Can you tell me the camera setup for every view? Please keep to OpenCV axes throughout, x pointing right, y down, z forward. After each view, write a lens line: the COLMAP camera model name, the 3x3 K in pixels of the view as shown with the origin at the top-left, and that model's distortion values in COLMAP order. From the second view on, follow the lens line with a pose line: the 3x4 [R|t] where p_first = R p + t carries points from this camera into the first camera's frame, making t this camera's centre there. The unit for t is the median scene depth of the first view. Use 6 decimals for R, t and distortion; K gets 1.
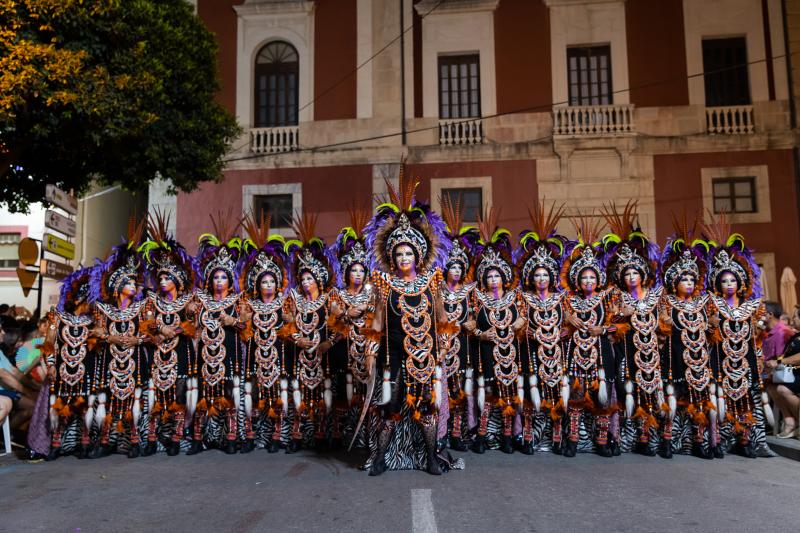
lens RADIAL K [[785.2, 0, 410.0], [0, 785.2, 266.7], [0, 0, 1]] dist [0.011923, 0.005466]
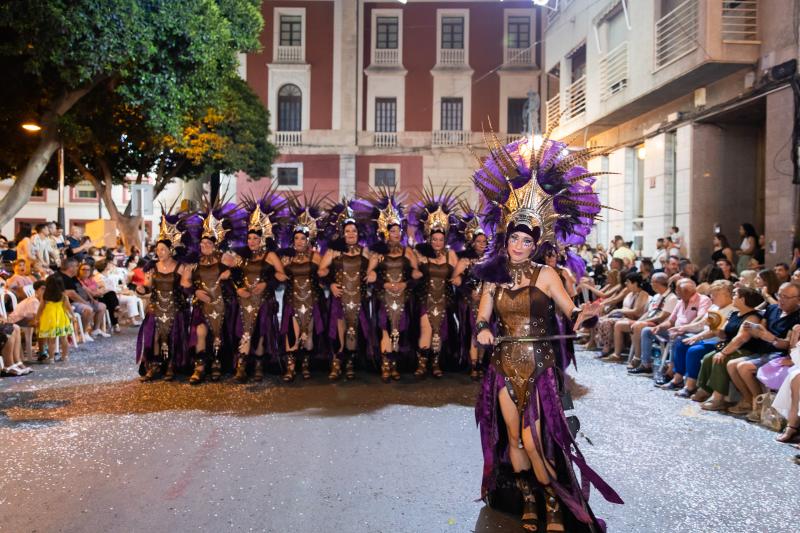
lens RADIAL K [[560.4, 0, 414.0], [0, 560.4, 255.5], [0, 0, 1]] dist [0.001043, -0.005545]
pose [[0.995618, 0.025963, 0.089833, 0.017216], [-0.038156, 0.989864, 0.136795, -0.079902], [-0.085371, -0.139623, 0.986518, -0.427595]]
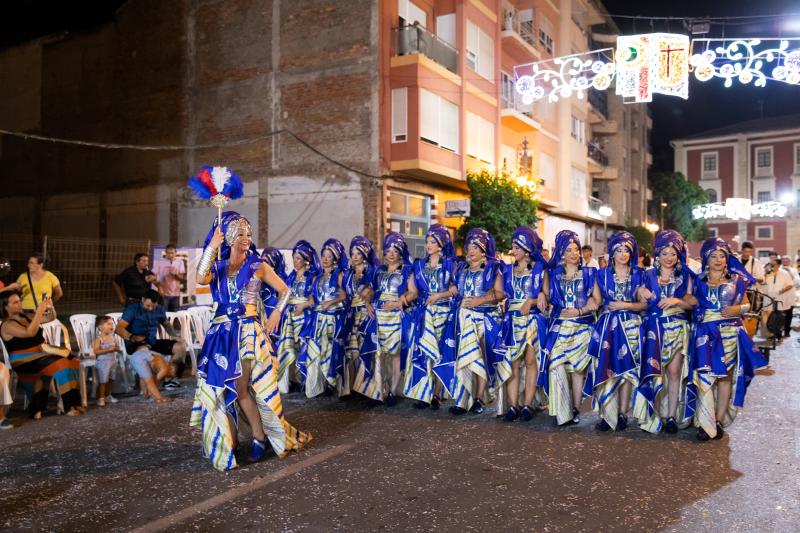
lens RADIAL K [[681.5, 0, 391.2], [0, 681.5, 266.5], [0, 0, 1]] dist [-0.000127, 0.004884]
pose [[0.865385, 0.010793, -0.500991, 0.159144], [0.048587, 0.993250, 0.105324, -0.355147], [0.498746, -0.115487, 0.859020, -2.791862]]
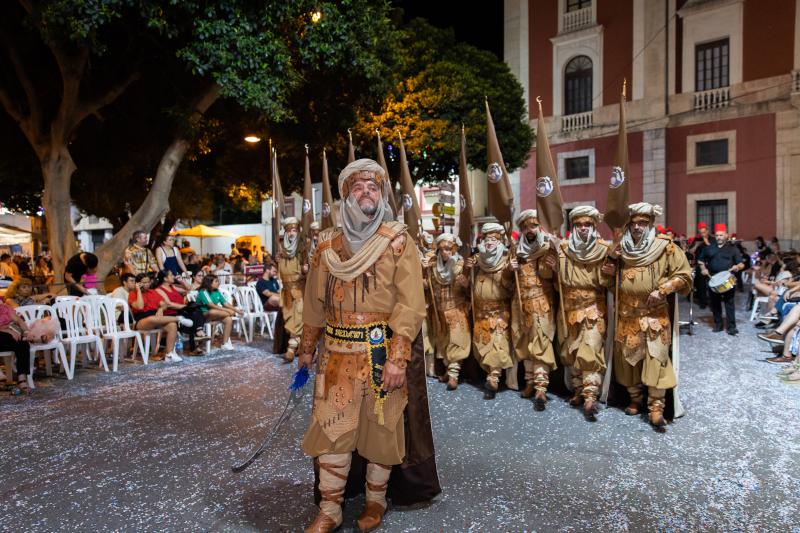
lens RADIAL K [[533.6, 0, 400.0], [0, 533.6, 266.5], [0, 0, 1]] dist [0.011964, -0.002662]
pose [[0.840916, 0.016262, -0.540922, 0.120439], [0.068013, 0.988447, 0.135450, -0.044379], [0.536875, -0.150692, 0.830094, -0.142366]]
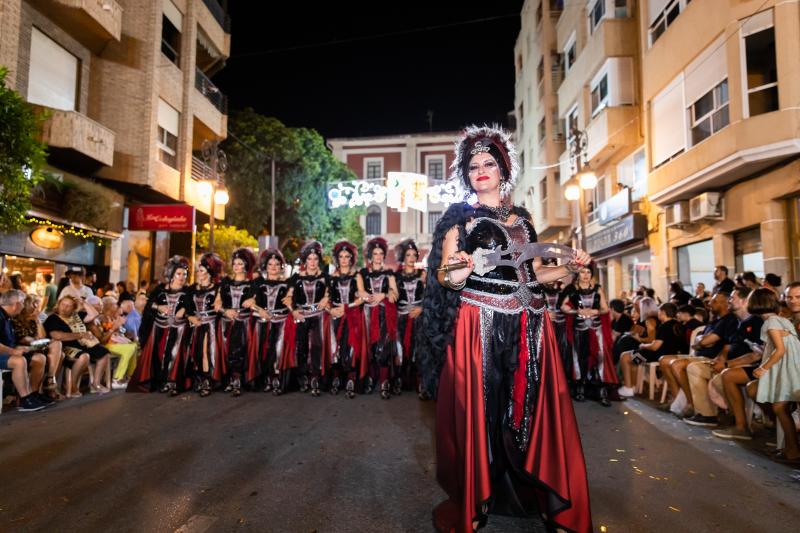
lens RADIAL K [[533.6, 0, 400.0], [0, 533.6, 266.5], [0, 0, 1]] dist [0.011964, -0.002662]
pose [[0.997938, 0.013992, -0.062640, 0.059142], [-0.012030, 0.999428, 0.031602, -0.129502], [0.063047, -0.030783, 0.997536, -1.033972]]
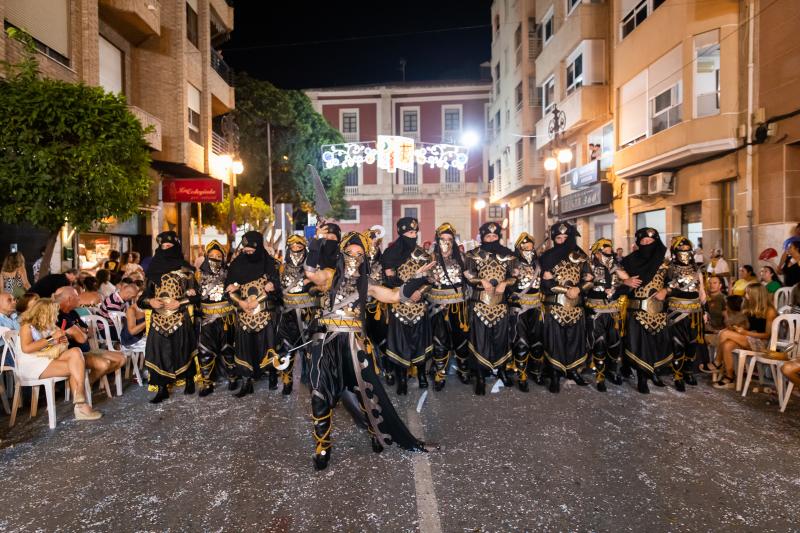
lens RADIAL K [[533.6, 0, 400.0], [0, 533.6, 266.5], [0, 0, 1]] dist [0.011964, -0.002662]
pose [[0.999967, 0.004735, 0.006604, 0.009479], [-0.005605, 0.990332, 0.138603, -0.162793], [-0.005884, -0.138636, 0.990326, -1.133847]]
